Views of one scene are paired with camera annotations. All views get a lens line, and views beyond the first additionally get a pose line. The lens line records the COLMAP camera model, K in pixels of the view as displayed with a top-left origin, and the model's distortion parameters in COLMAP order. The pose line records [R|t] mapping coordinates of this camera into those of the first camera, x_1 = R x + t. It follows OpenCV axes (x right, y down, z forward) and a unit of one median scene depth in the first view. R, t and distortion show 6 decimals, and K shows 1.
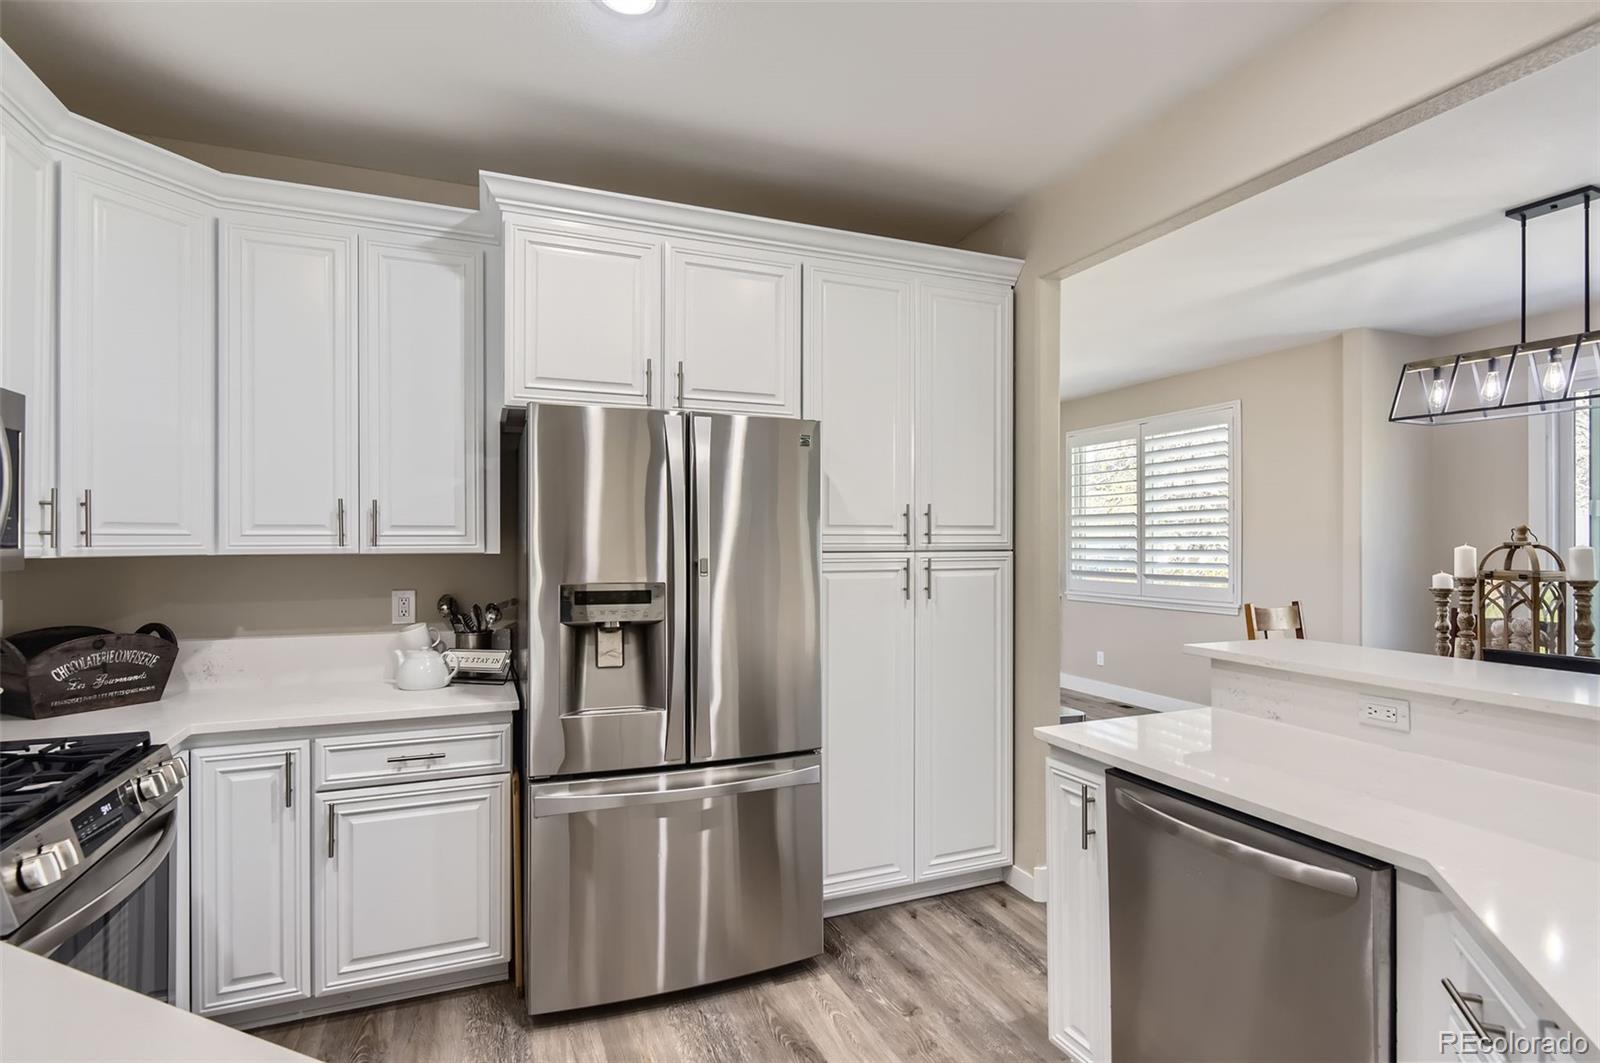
lens RADIAL K [[799.5, 0, 792.3], [0, 799.5, 530.1], [0, 0, 1]] dist [-0.002310, -0.001500]
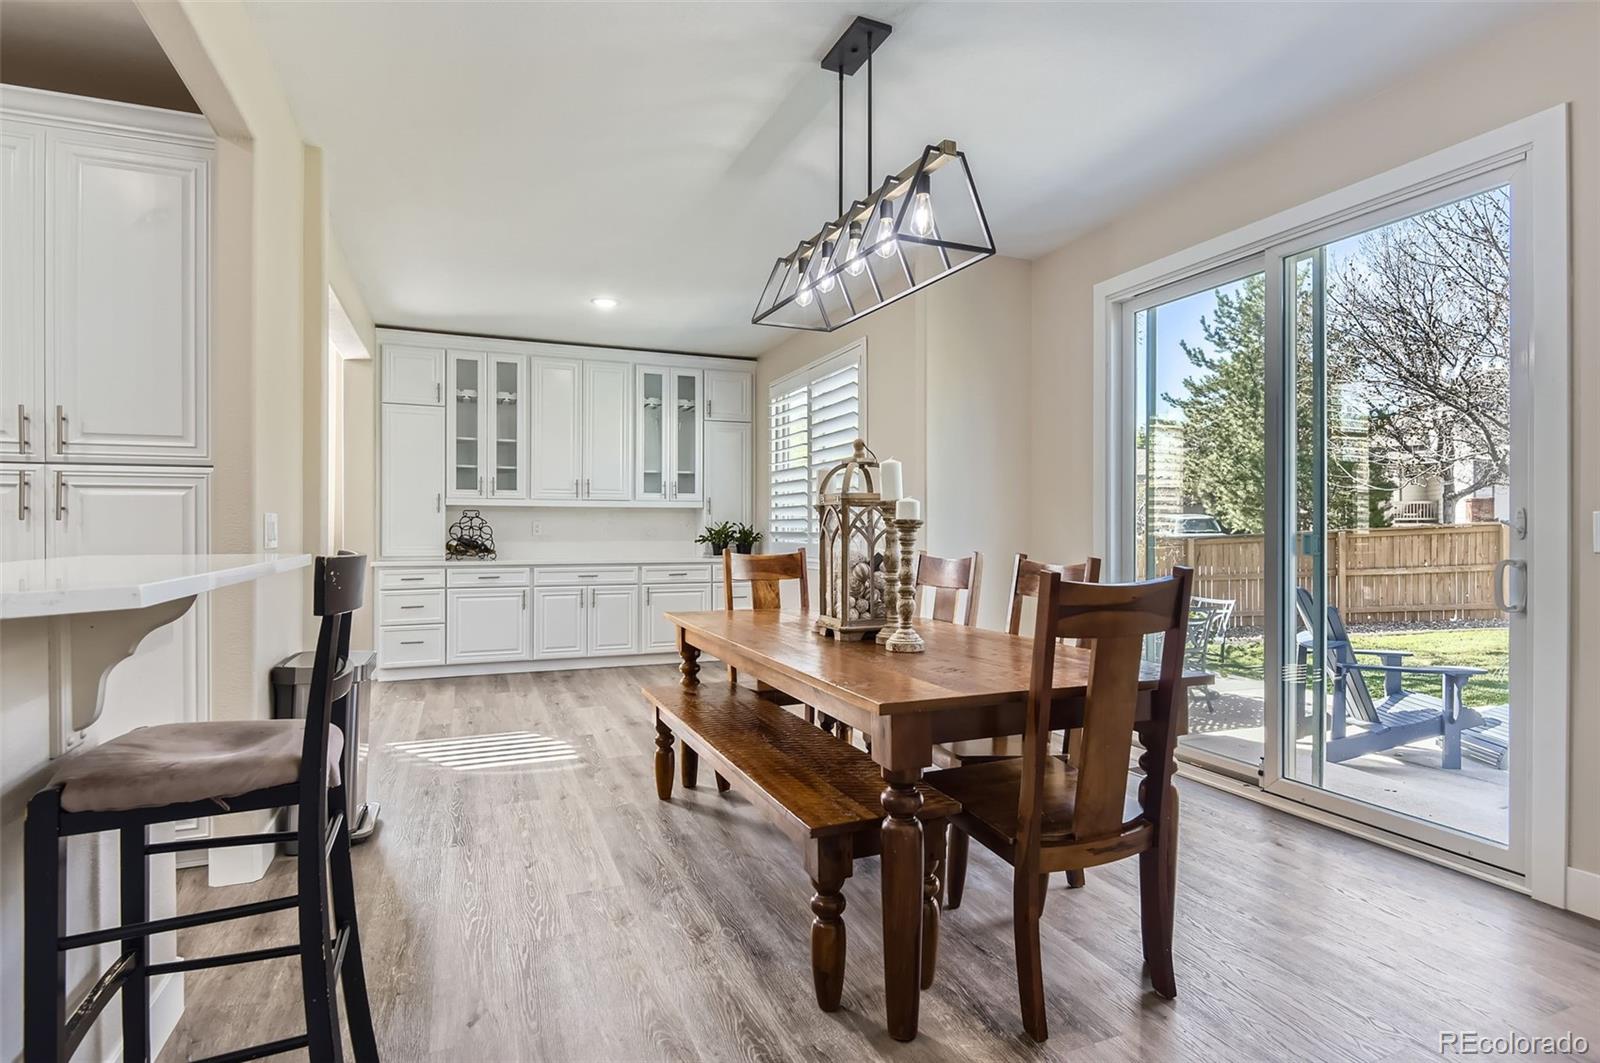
lens RADIAL K [[806.6, 0, 801.2], [0, 806.6, 530.1], [0, 0, 1]] dist [-0.004669, -0.001112]
pose [[0.999977, -0.001186, 0.006749, 0.477562], [0.001088, 0.999895, 0.014467, 0.043498], [-0.006765, -0.014459, 0.999873, 0.081553]]
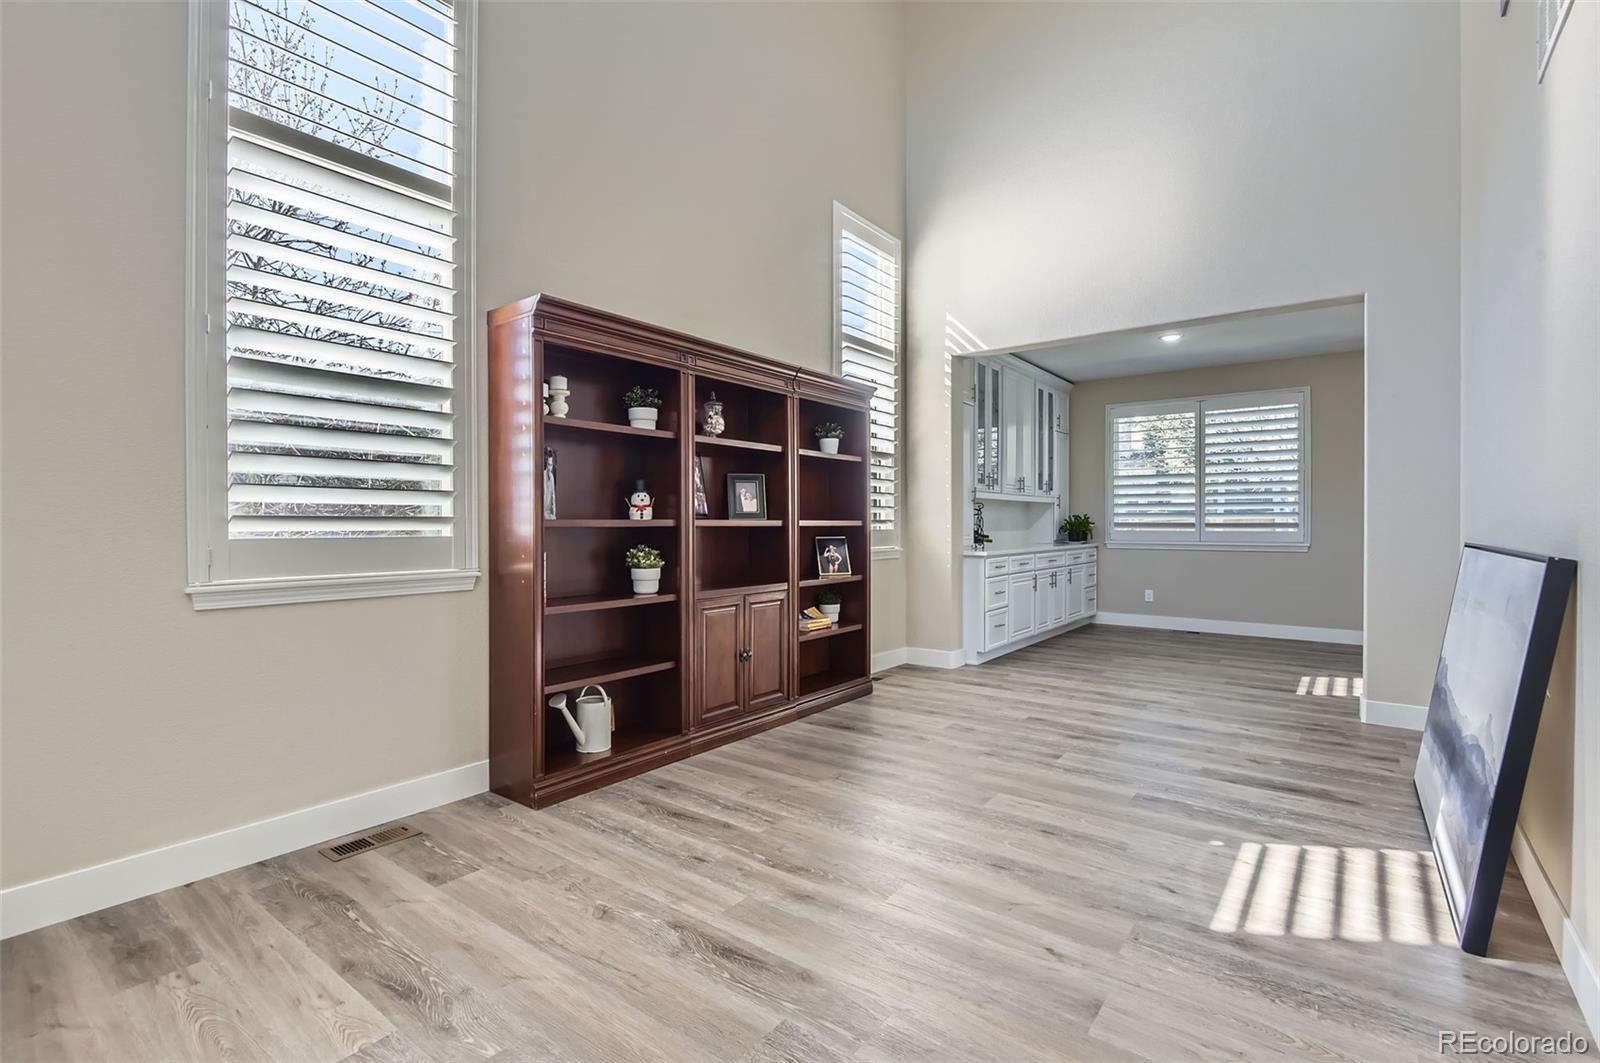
lens RADIAL K [[743.4, 0, 796.9], [0, 743.4, 526.2], [0, 0, 1]] dist [0.016073, -0.014720]
pose [[0.856014, -0.002995, 0.516944, -0.778591], [-0.008126, 0.999782, 0.019248, 0.047369], [-0.516889, -0.020678, 0.855803, 0.382201]]
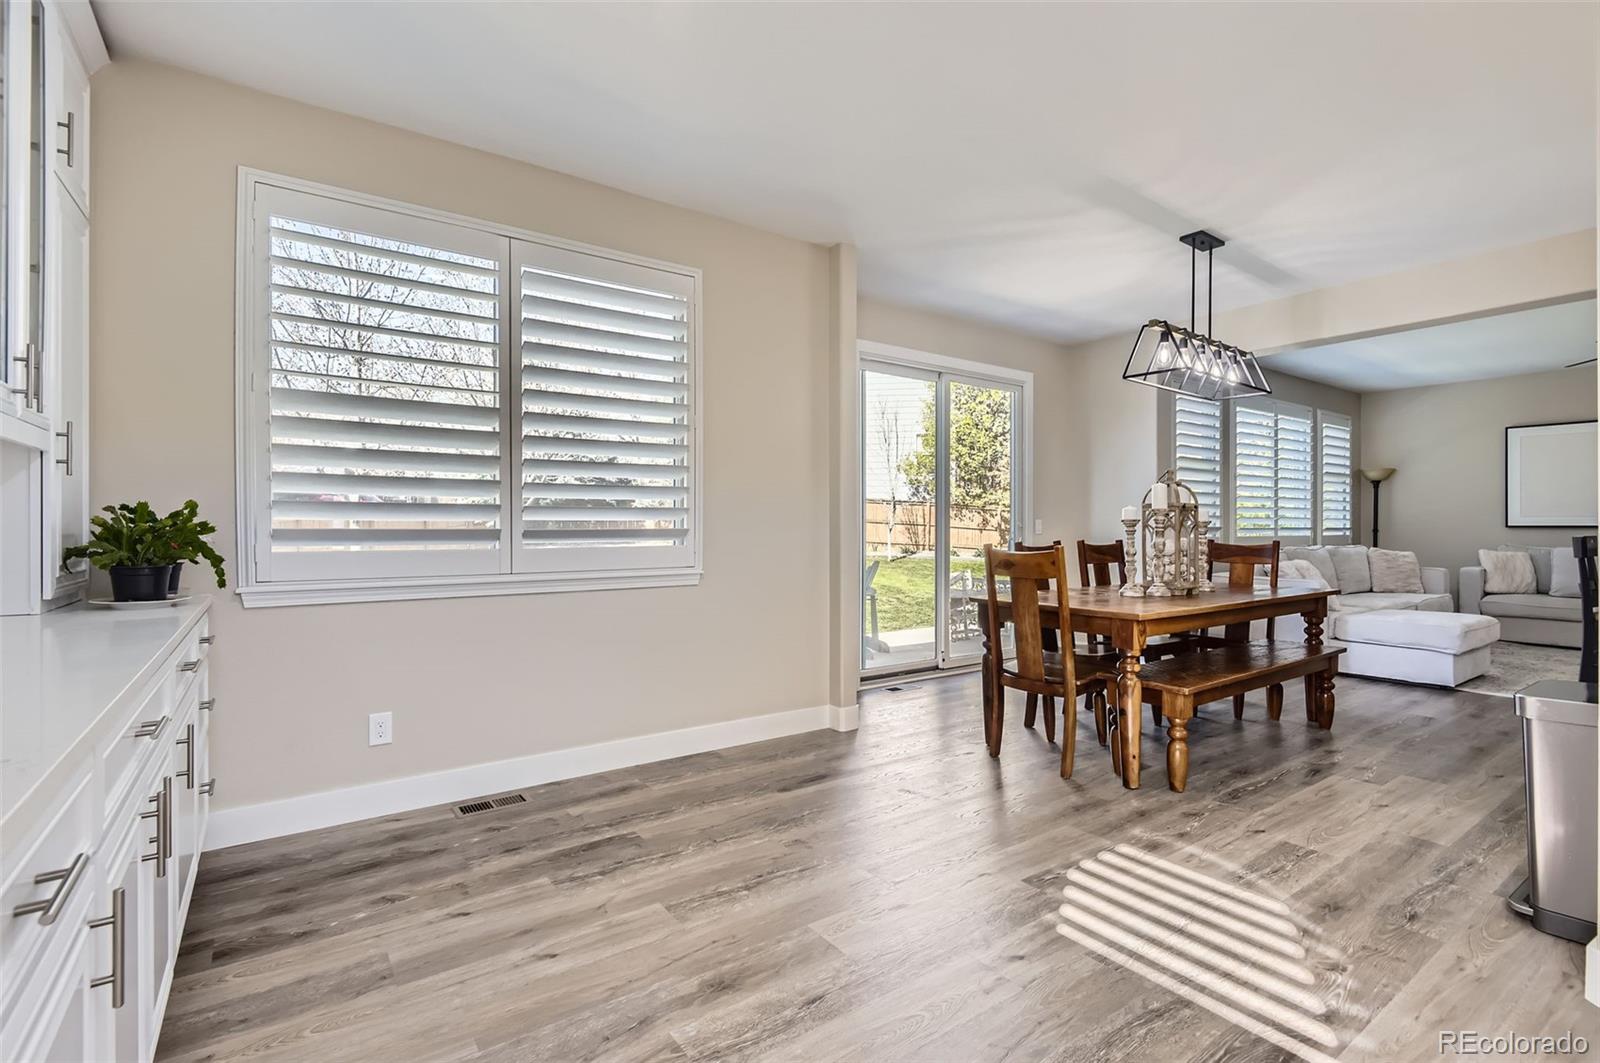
lens RADIAL K [[743.4, 0, 796.9], [0, 743.4, 526.2], [0, 0, 1]] dist [0.016073, -0.014720]
pose [[-0.232193, -0.000253, 0.972670, -0.080082], [-0.014885, 0.999884, -0.003293, 0.057477], [-0.972556, -0.015243, -0.232170, 1.054784]]
